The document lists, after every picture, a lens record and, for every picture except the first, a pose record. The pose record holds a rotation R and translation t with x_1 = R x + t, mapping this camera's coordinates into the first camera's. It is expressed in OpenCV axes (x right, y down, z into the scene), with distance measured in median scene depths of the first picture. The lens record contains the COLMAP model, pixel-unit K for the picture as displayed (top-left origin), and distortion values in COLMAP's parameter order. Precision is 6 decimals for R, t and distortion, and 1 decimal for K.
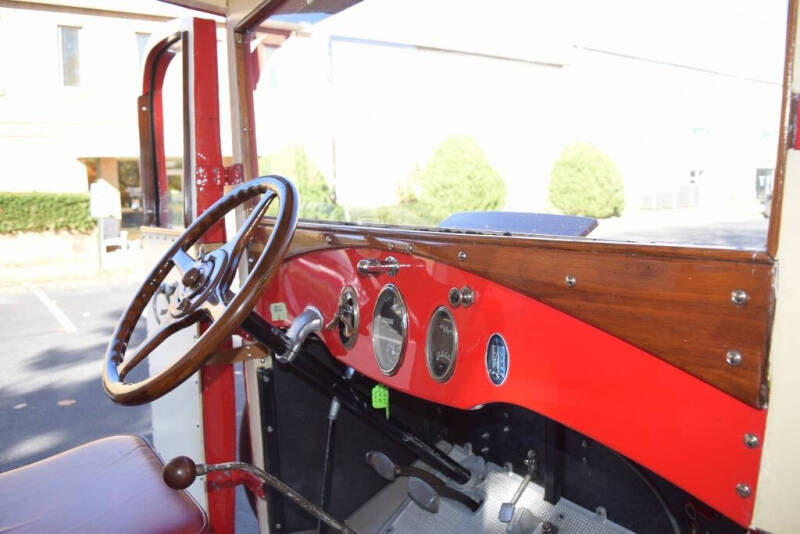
lens RADIAL K [[654.1, 0, 407.5], [0, 654.1, 263.4], [0, 0, 1]] dist [-0.093181, 0.028205]
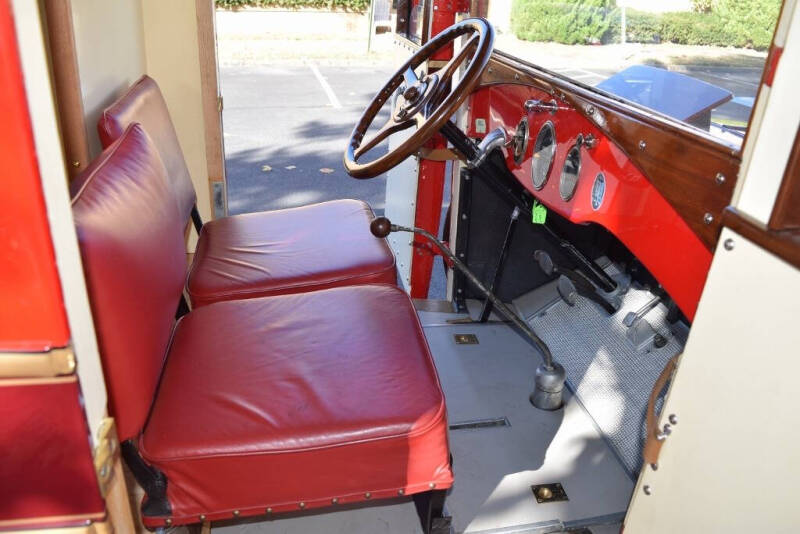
lens RADIAL K [[654.1, 0, 395.9], [0, 654.1, 273.0], [0, 0, 1]] dist [-0.093181, 0.028205]
pose [[0.912178, 0.225125, -0.342417, 0.143103], [-0.108127, 0.938196, 0.328782, -0.052946], [0.395271, -0.262883, 0.880144, -0.234019]]
